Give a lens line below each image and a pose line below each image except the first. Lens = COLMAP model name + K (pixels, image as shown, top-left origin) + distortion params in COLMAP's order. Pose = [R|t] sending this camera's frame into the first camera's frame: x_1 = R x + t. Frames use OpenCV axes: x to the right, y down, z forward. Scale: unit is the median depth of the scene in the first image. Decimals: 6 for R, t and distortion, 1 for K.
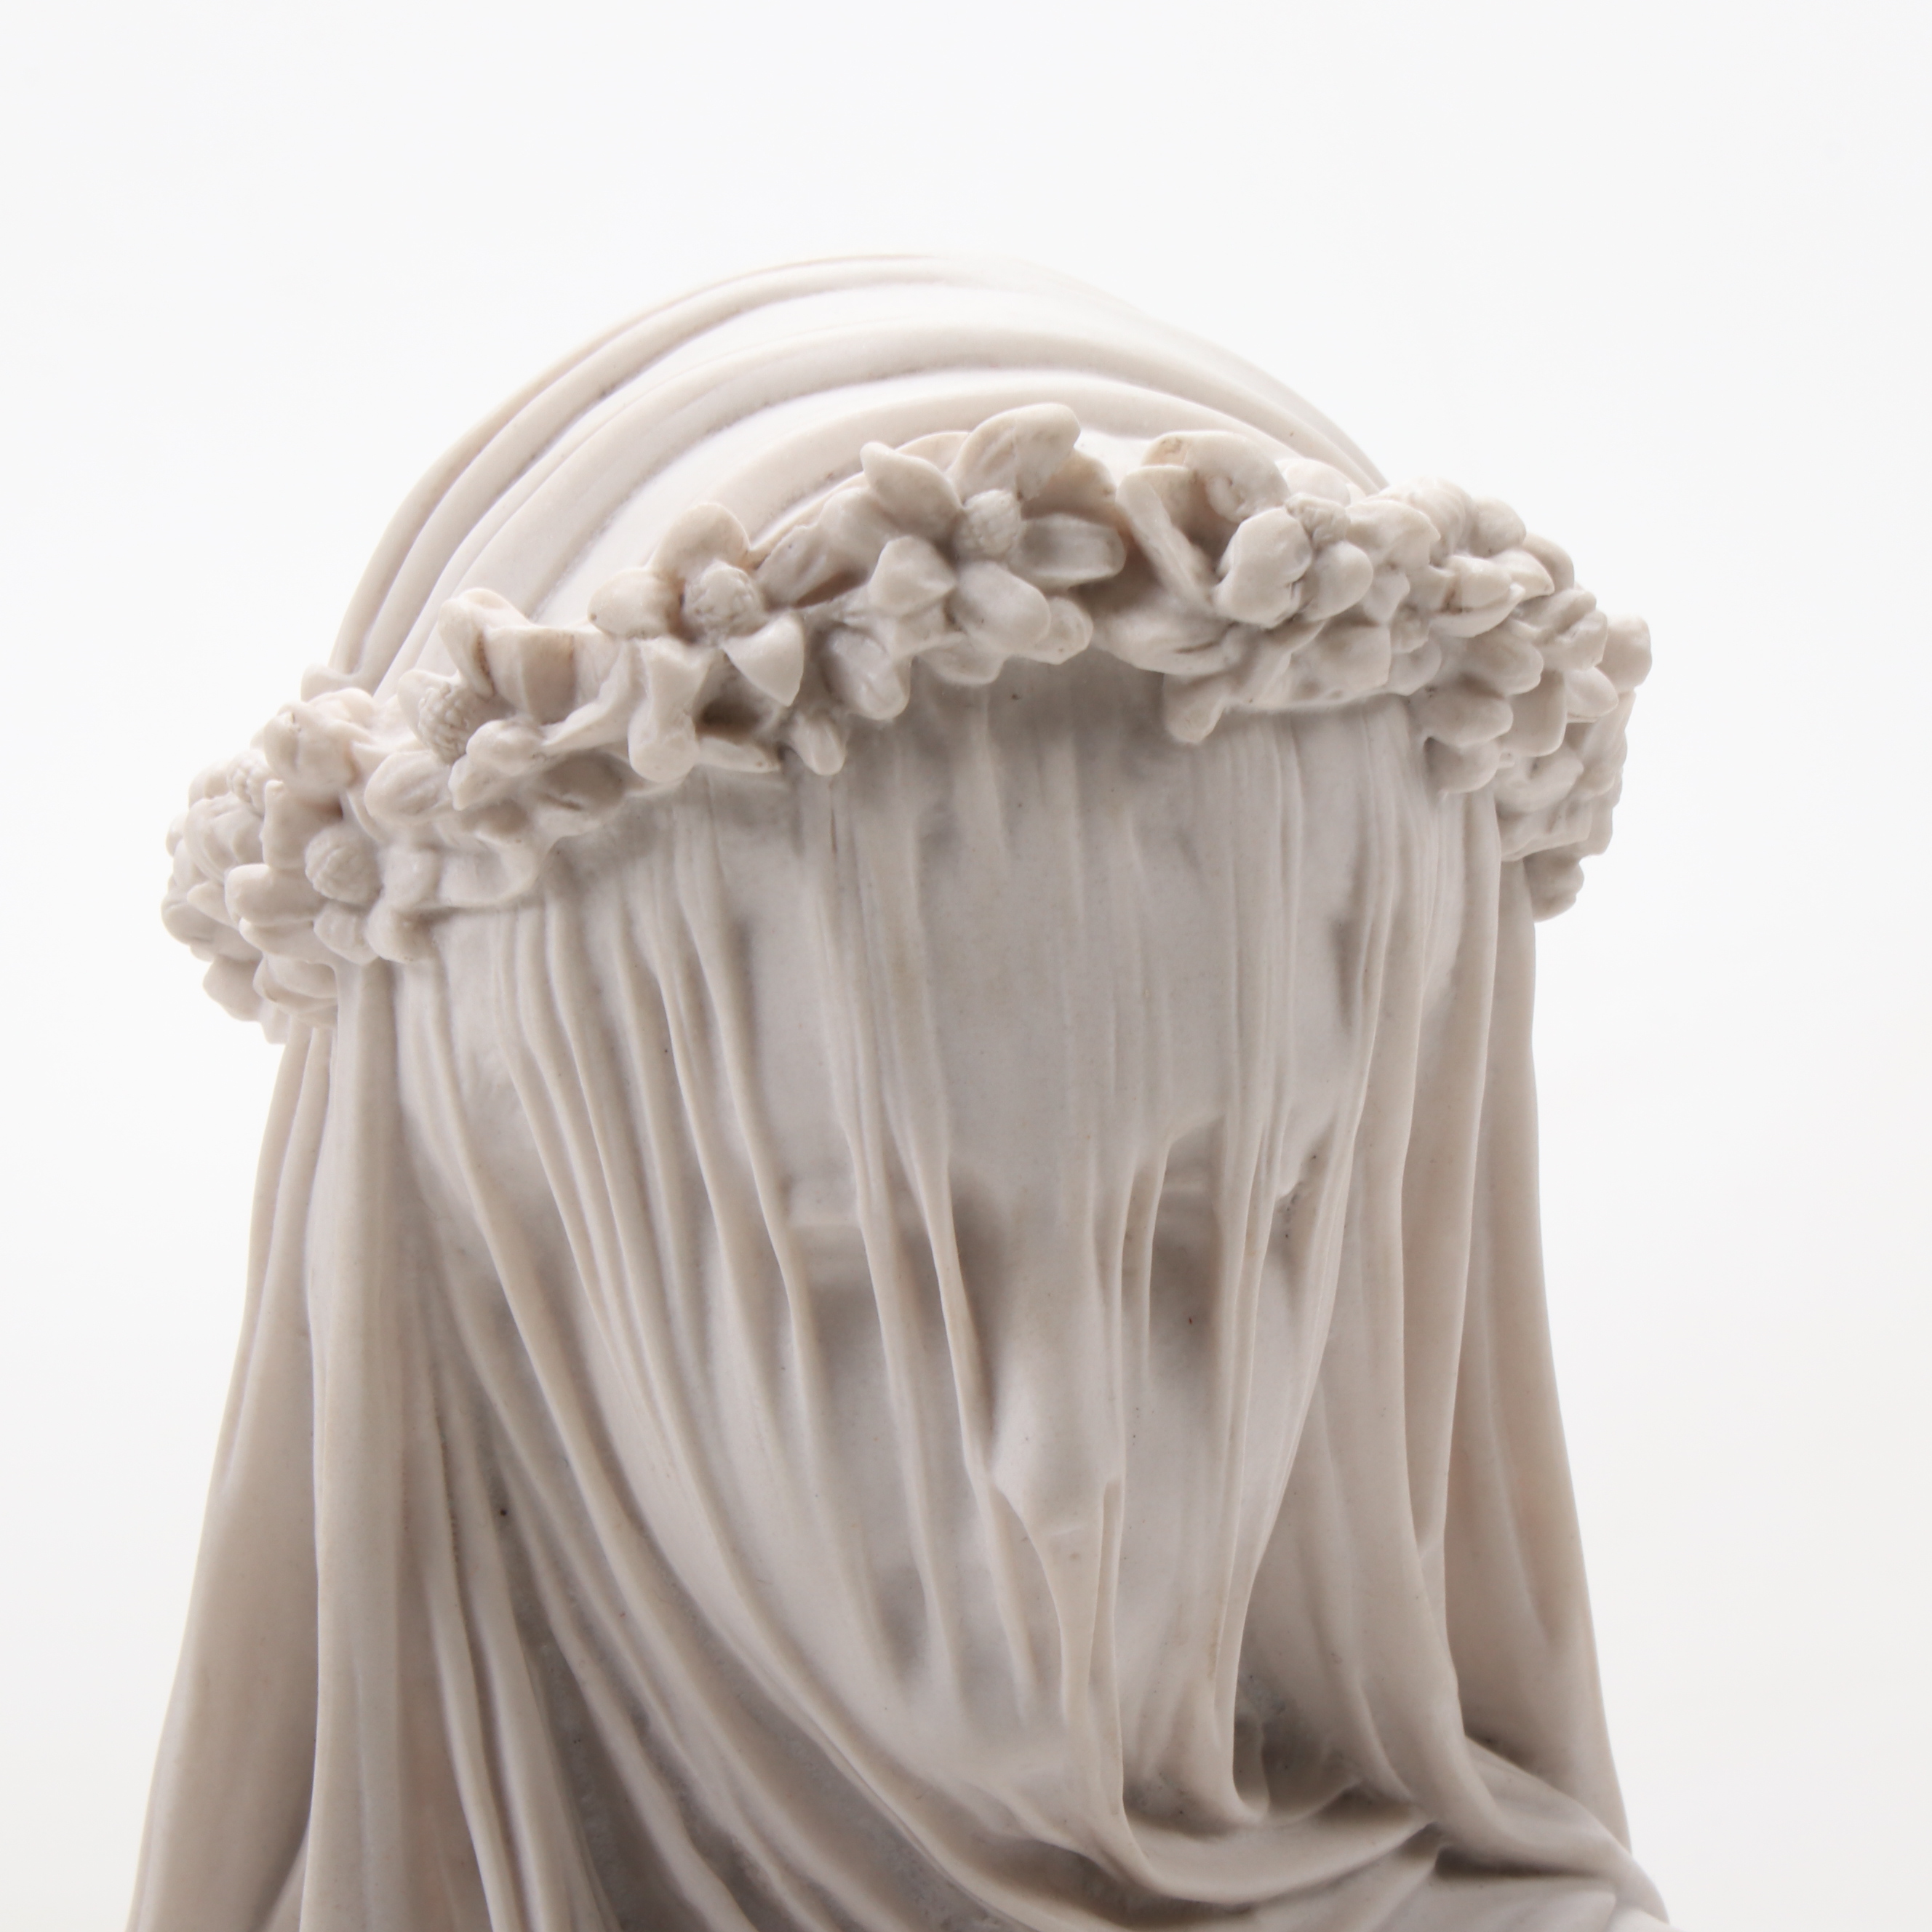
lens RADIAL K [[6960.3, 0, 966.0], [0, 6960.3, 966.0], [0, 0, 1]] dist [0.118355, -0.044253]
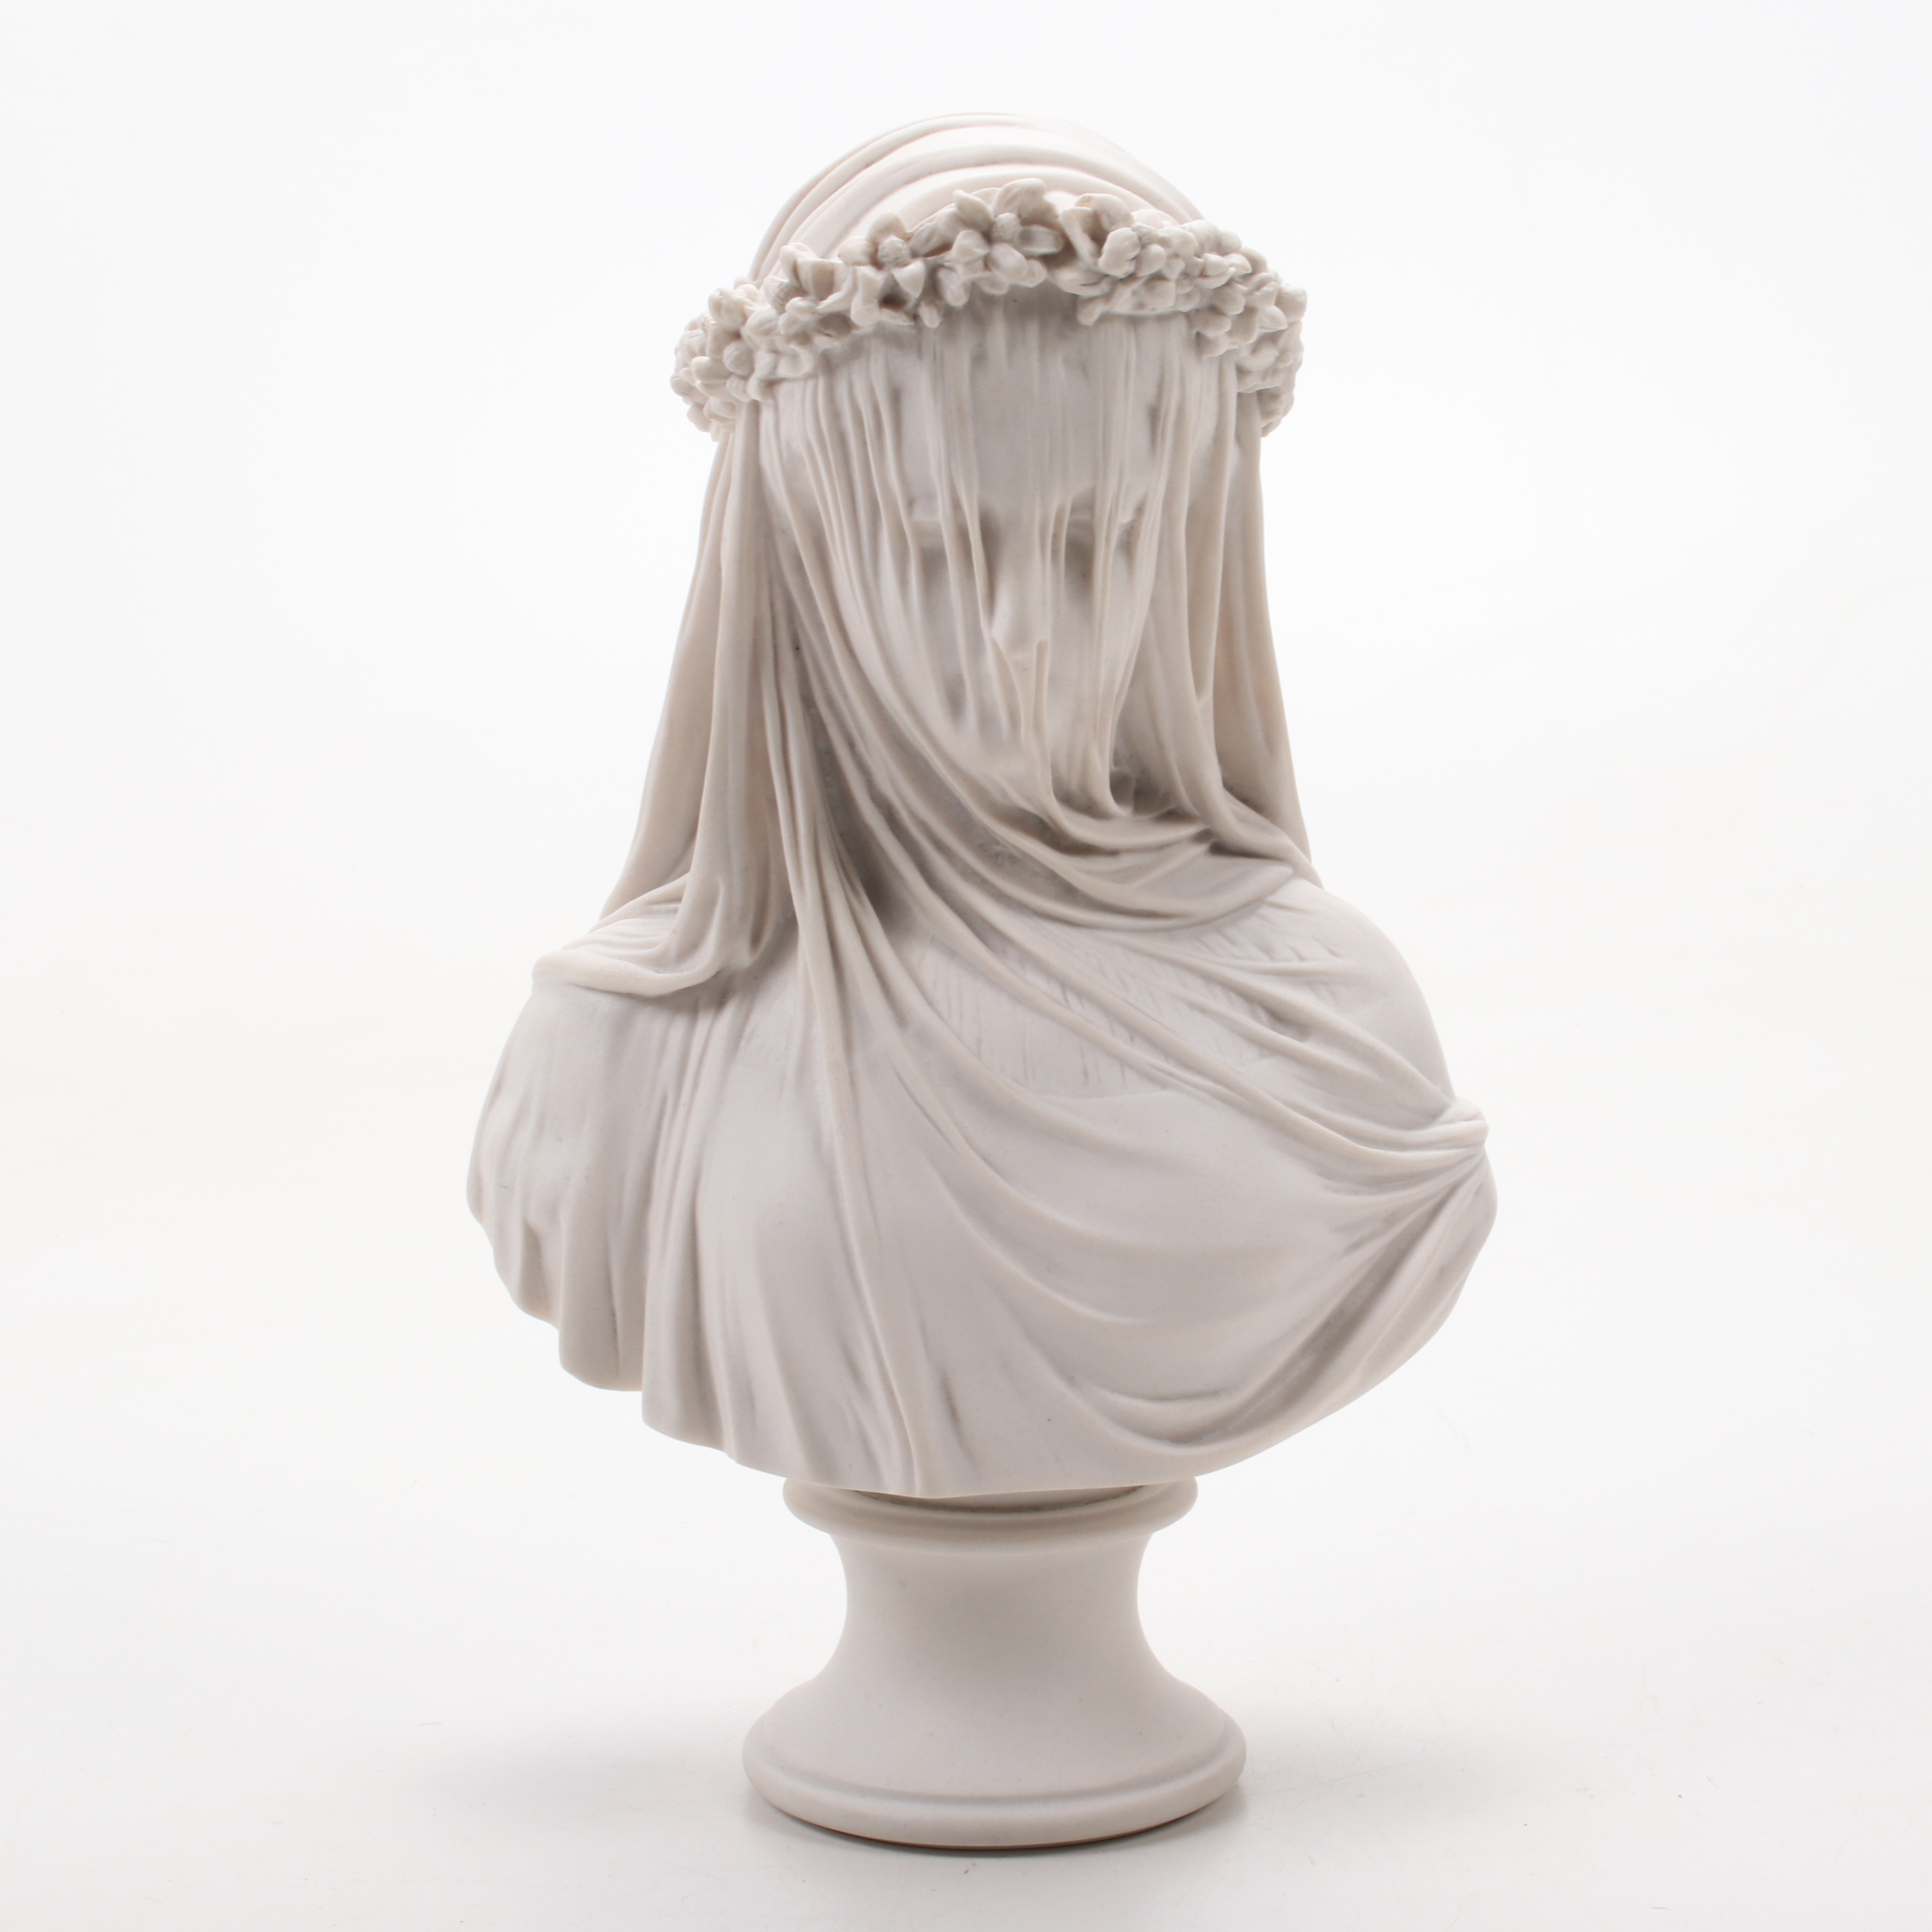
lens RADIAL K [[5232.3, 0, 966.0], [0, 5232.3, 966.0], [0, 0, 1]] dist [-0.033417, -0.077337]
pose [[0.993098, 0.072806, -0.091959, 0.164230], [-0.066995, 0.995649, 0.064770, 0.070240], [0.096274, -0.058162, 0.993654, -0.762868]]
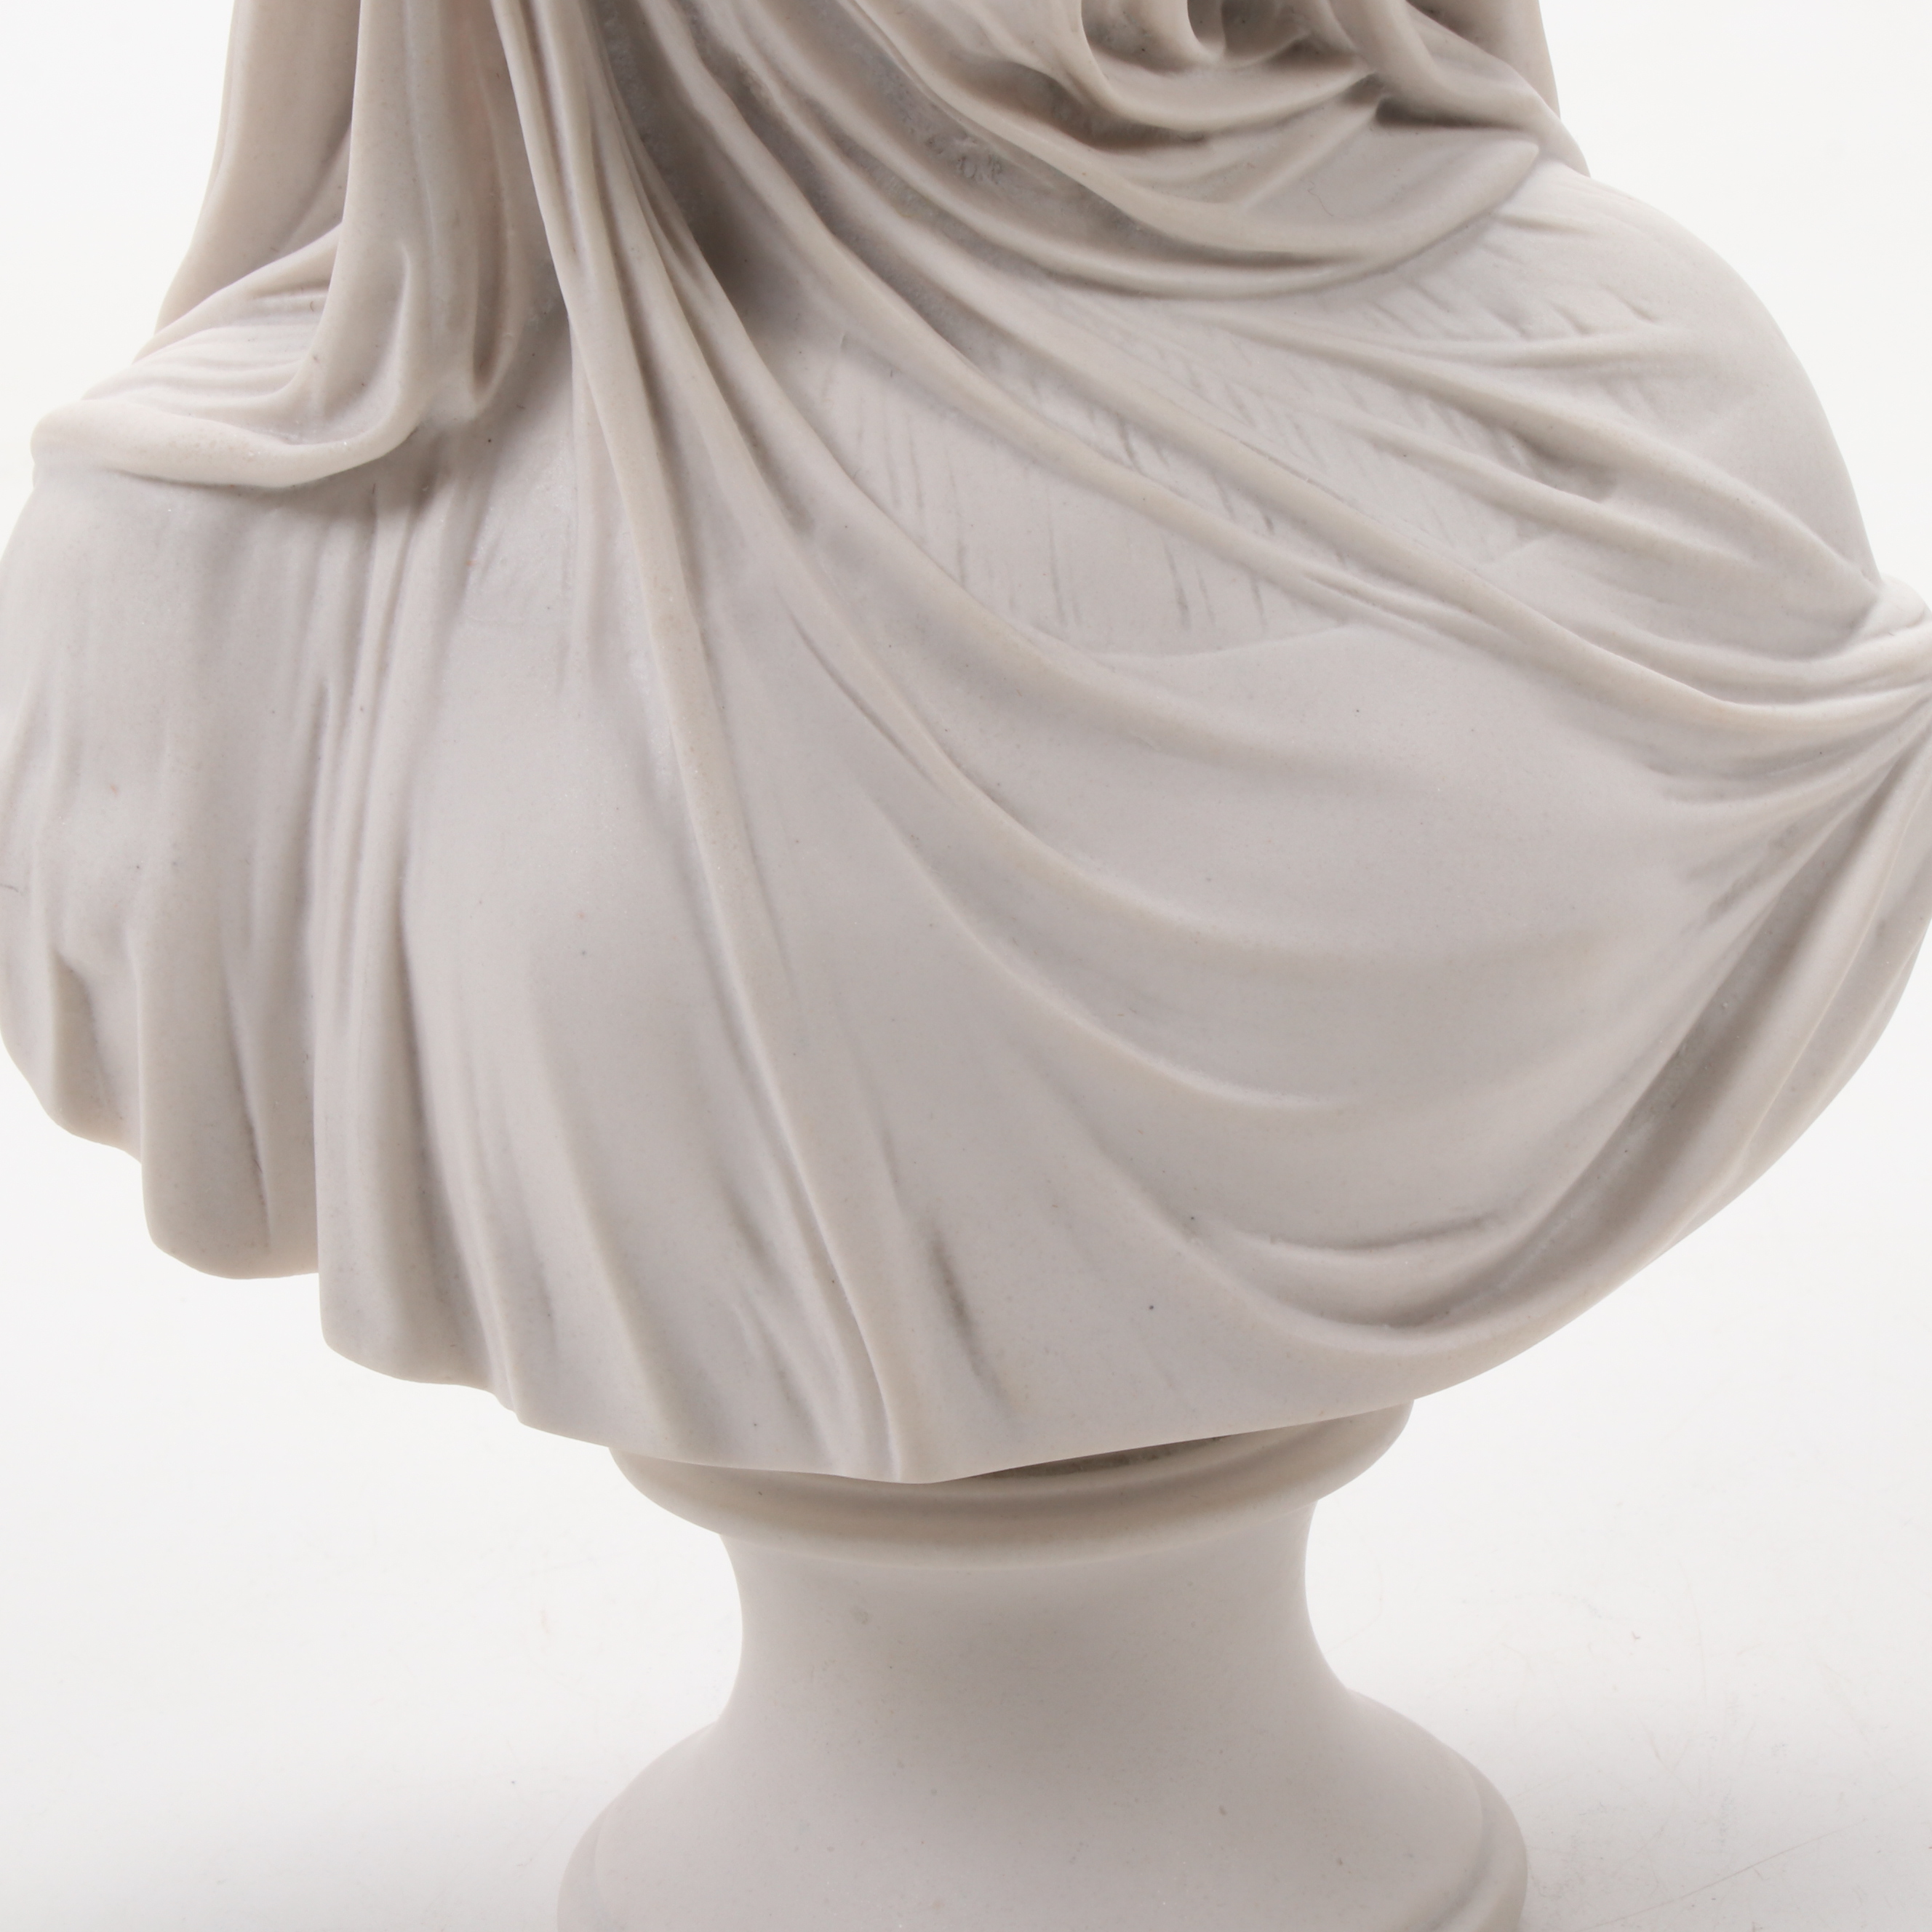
lens RADIAL K [[6344.1, 0, 966.0], [0, 6344.1, 966.0], [0, 0, 1]] dist [0.037095, 0.126939]
pose [[0.999406, 0.016706, -0.030129, 0.038499], [-0.010601, 0.981247, 0.192465, 0.075624], [0.032780, -0.192031, 0.980841, -0.030572]]
